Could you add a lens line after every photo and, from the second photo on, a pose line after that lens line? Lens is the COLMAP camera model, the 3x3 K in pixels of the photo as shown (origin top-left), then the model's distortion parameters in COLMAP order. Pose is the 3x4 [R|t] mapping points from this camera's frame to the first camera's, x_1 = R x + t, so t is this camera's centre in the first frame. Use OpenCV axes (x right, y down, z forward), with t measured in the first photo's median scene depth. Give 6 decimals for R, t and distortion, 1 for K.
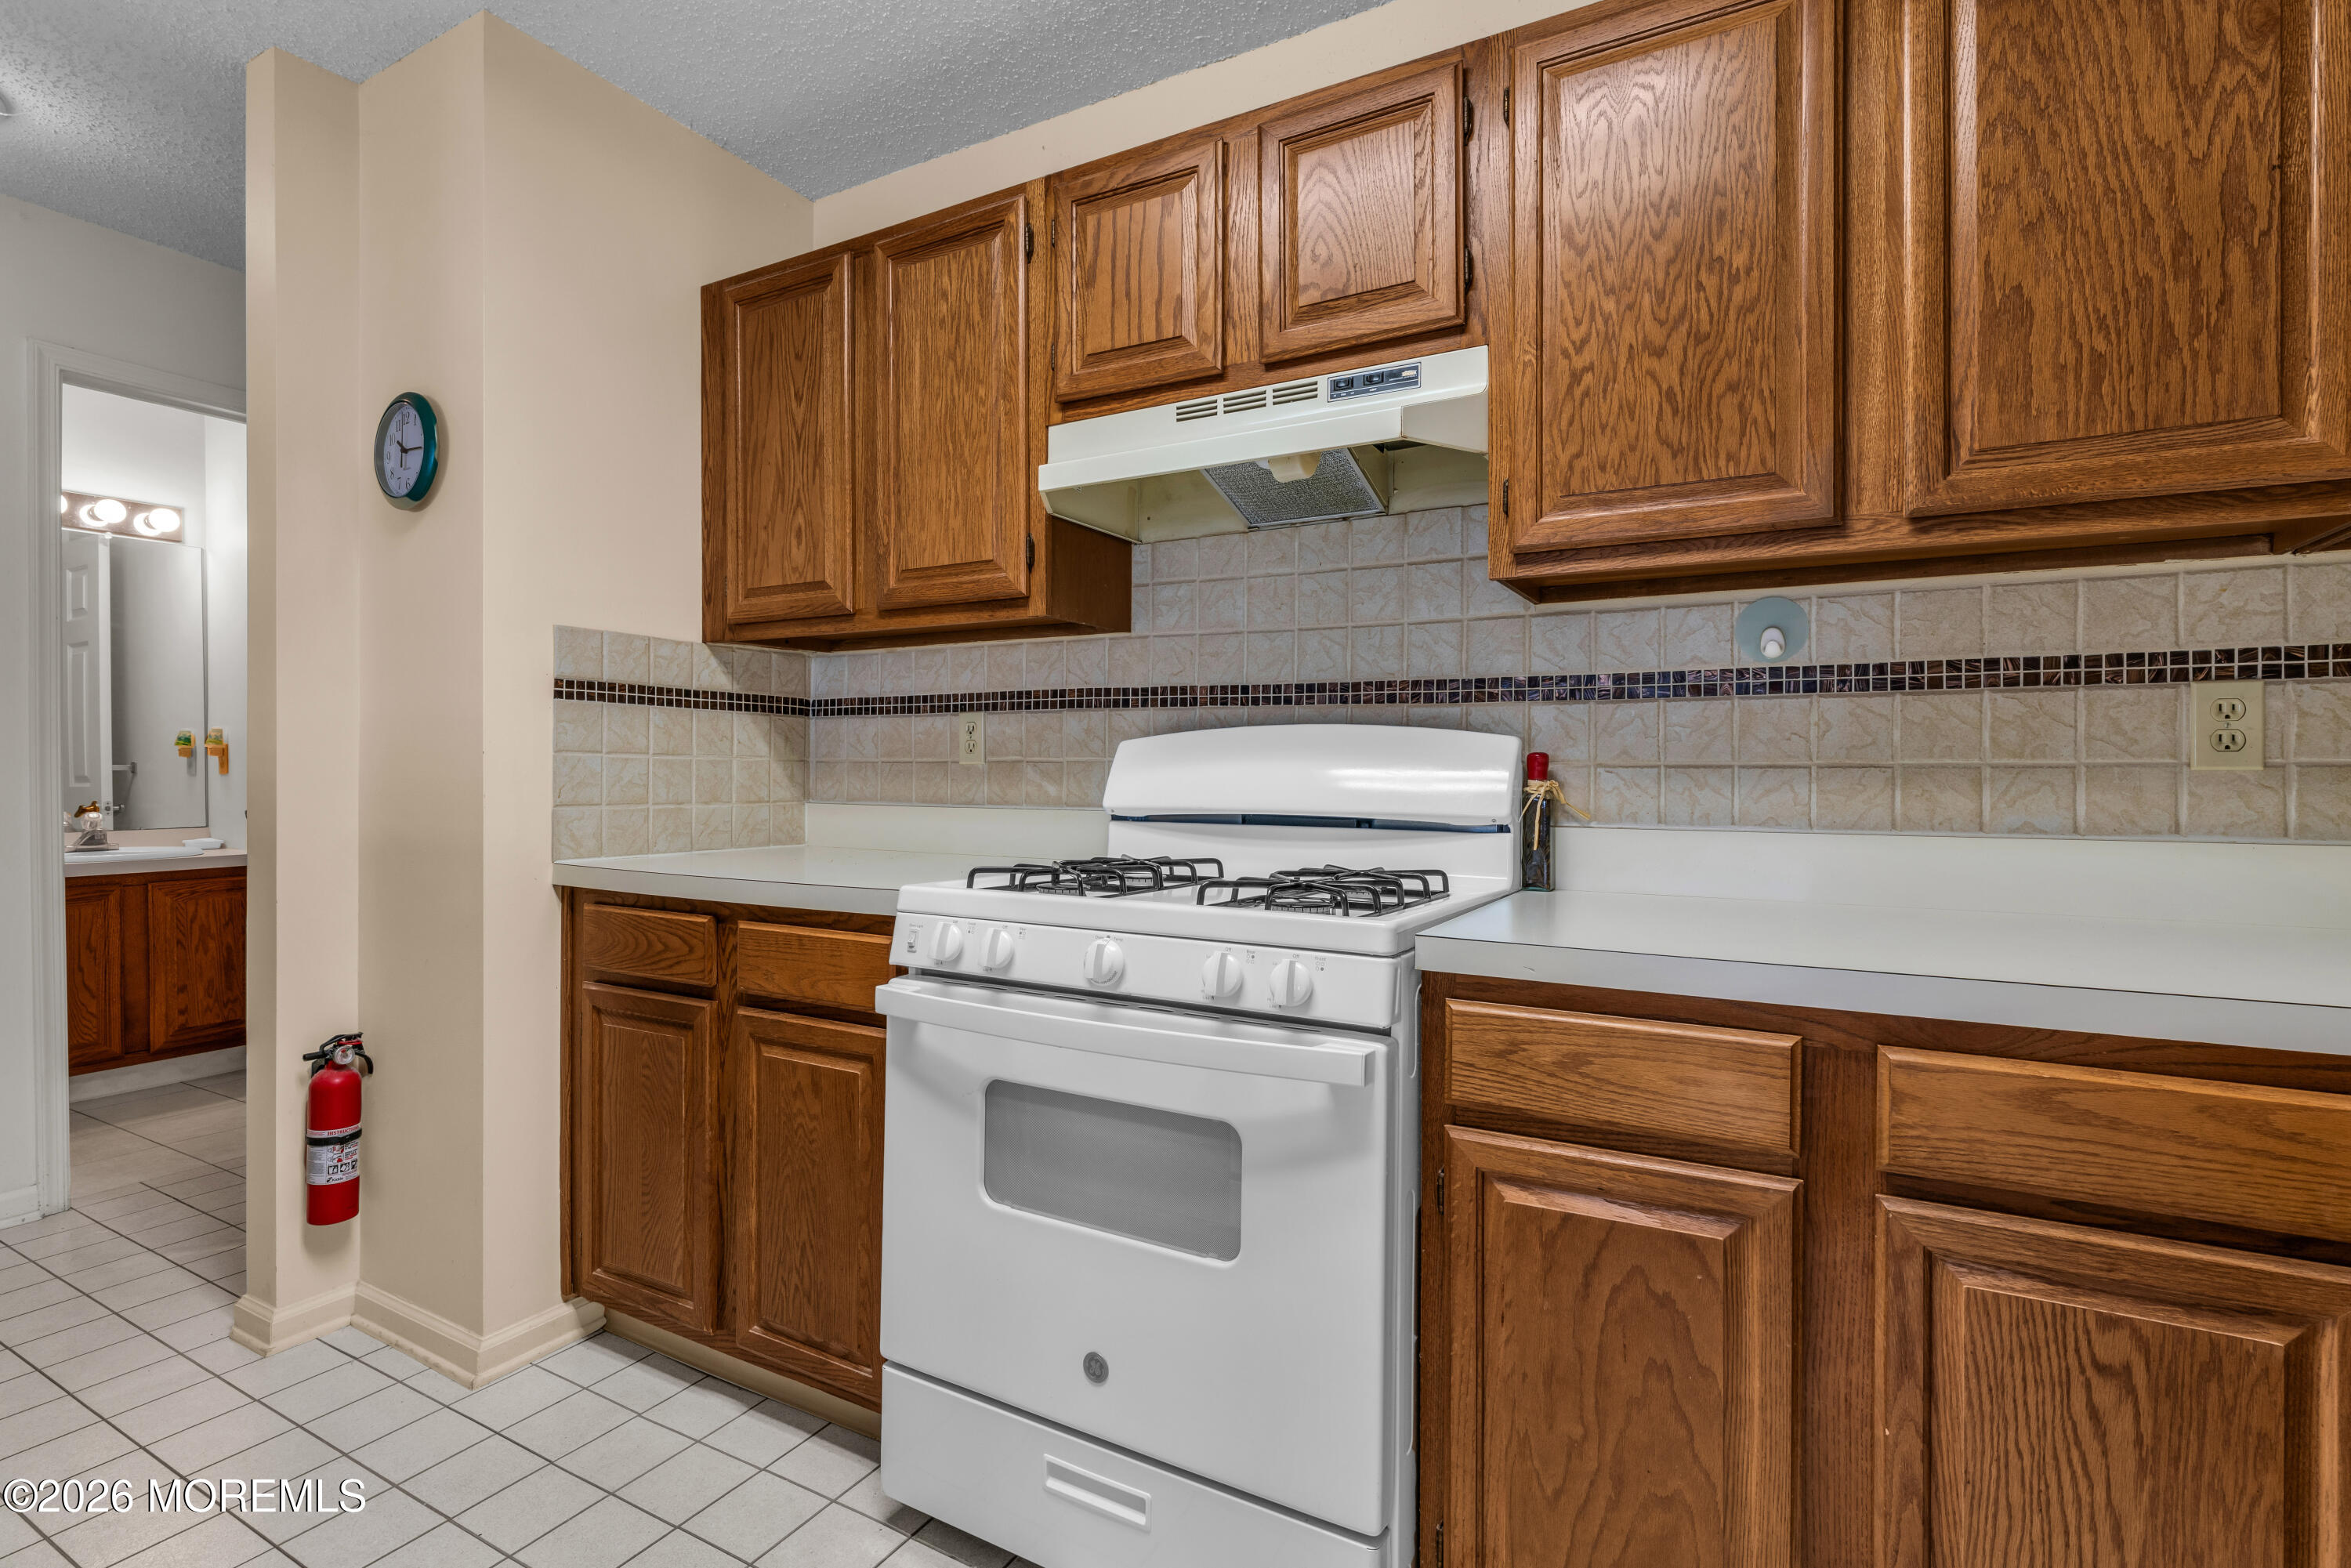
lens RADIAL K [[1114.0, 0, 1171.7], [0, 1114.0, 773.8], [0, 0, 1]] dist [0.000490, -0.000462]
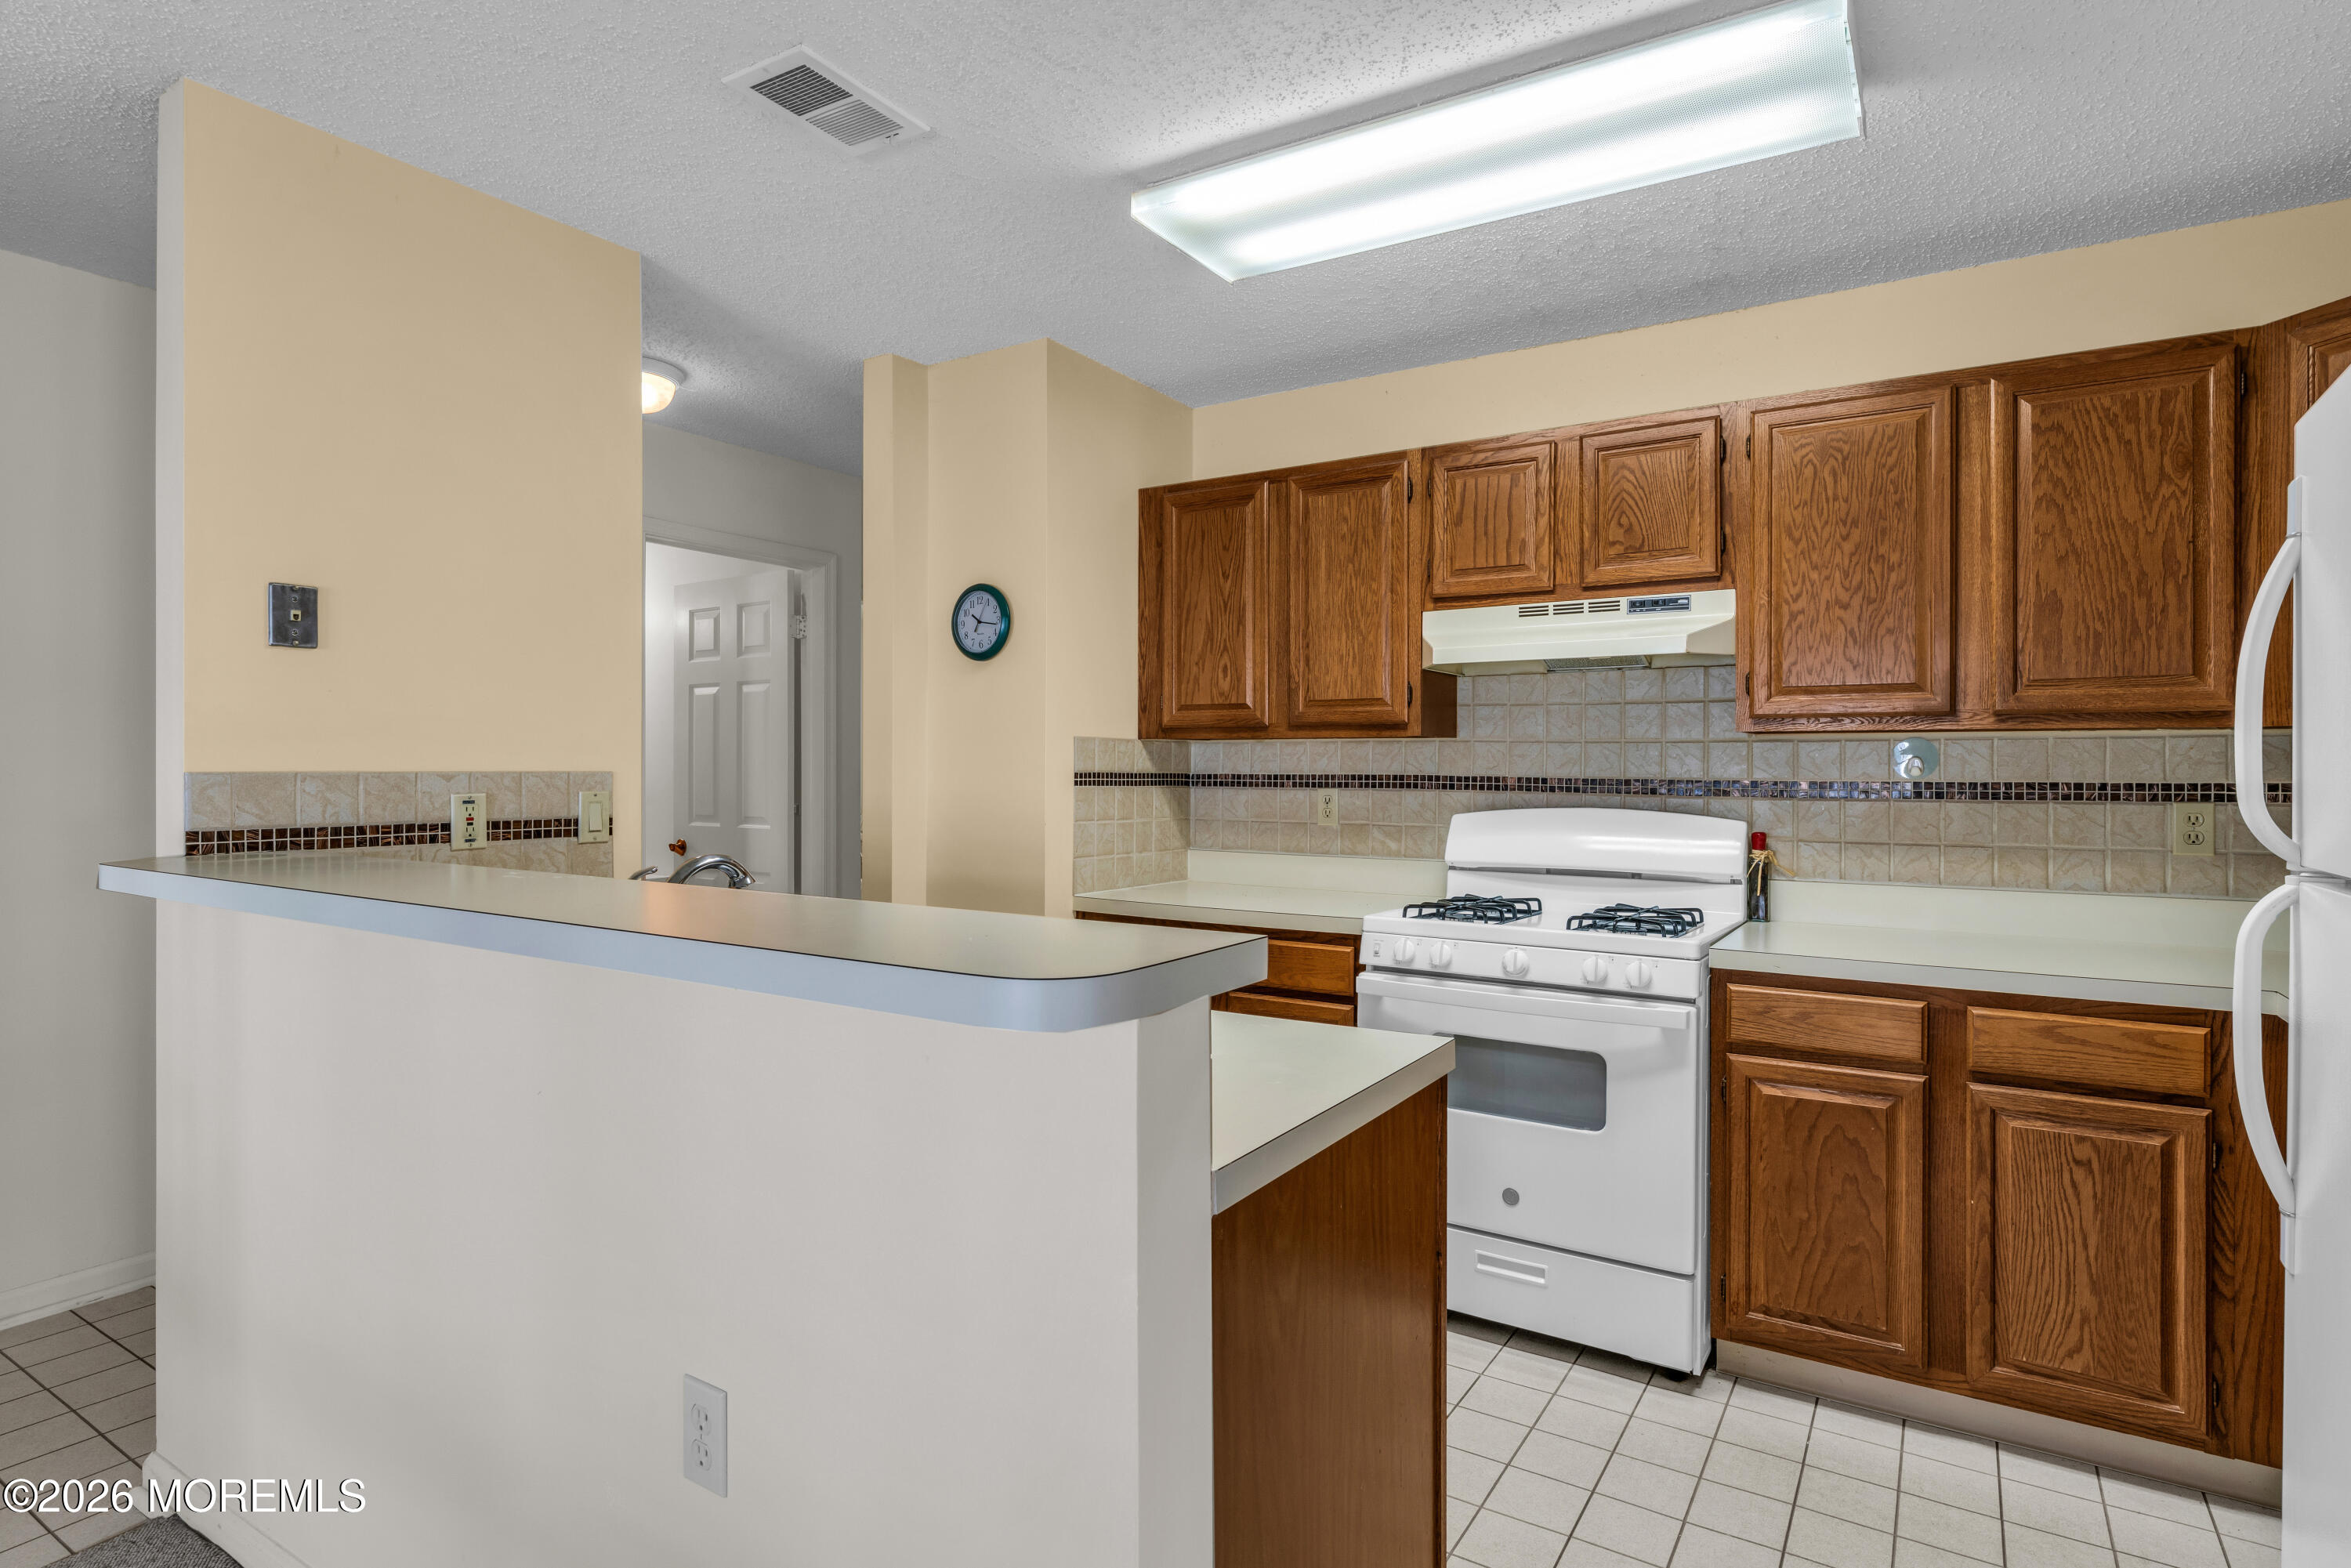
lens RADIAL K [[1219.2, 0, 1180.0], [0, 1219.2, 772.2], [0, 0, 1]] dist [0.003456, -0.001275]
pose [[0.998412, 0.001588, -0.056318, -0.463273], [-0.001773, 0.999993, -0.003252, -0.116812], [0.056312, 0.003347, 0.998408, -0.900818]]
